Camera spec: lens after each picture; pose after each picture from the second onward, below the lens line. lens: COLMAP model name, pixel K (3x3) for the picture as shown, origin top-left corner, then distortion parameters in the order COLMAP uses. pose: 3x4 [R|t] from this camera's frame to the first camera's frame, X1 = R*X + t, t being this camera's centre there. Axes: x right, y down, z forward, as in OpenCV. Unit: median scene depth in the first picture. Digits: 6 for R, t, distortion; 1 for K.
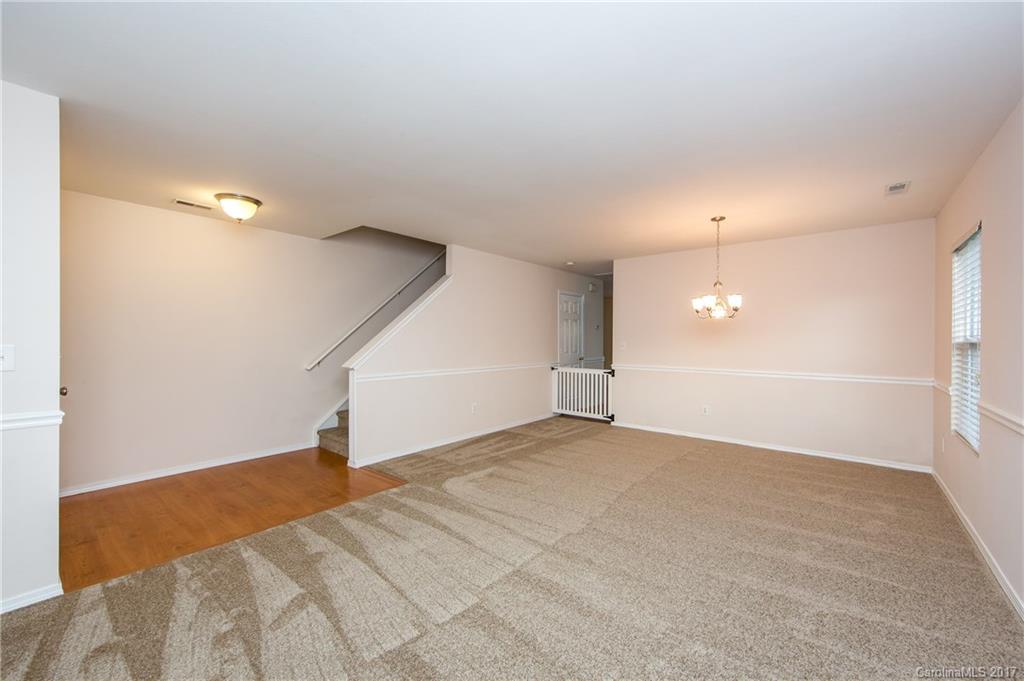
lens RADIAL K [[401.6, 0, 513.9], [0, 401.6, 341.7], [0, 0, 1]] dist [-0.001485, -0.000236]
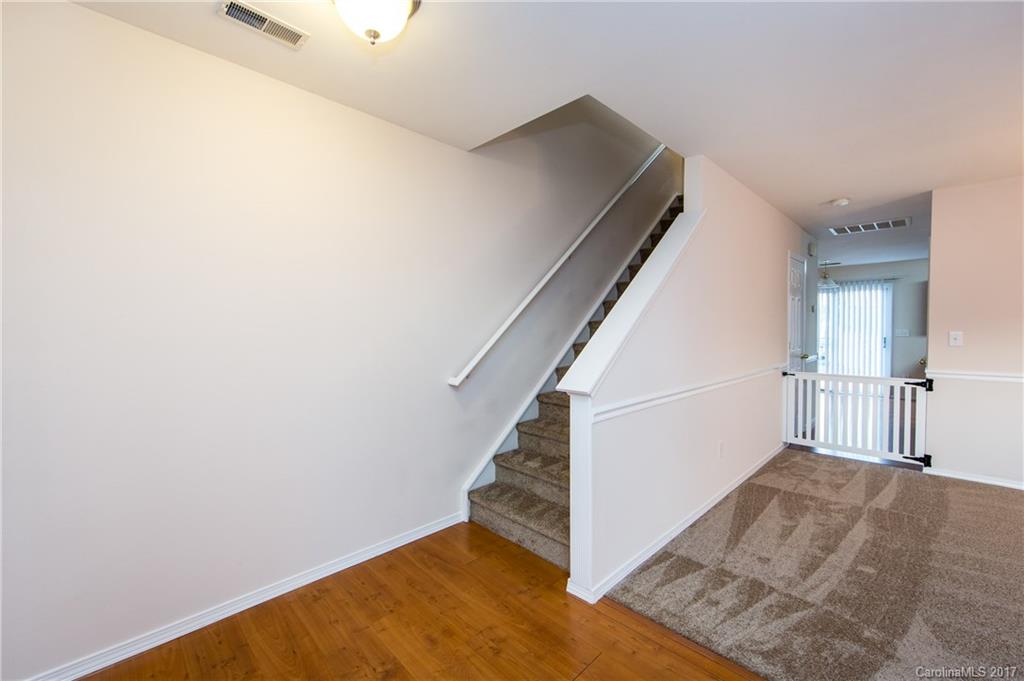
lens RADIAL K [[401.6, 0, 509.6], [0, 401.6, 339.9], [0, 0, 1]] dist [-0.001485, -0.000236]
pose [[0.995721, -0.006579, -0.092176, -0.376441], [0.008451, 0.999766, 0.019932, -0.004836], [0.092023, -0.020626, 0.995543, 0.445290]]
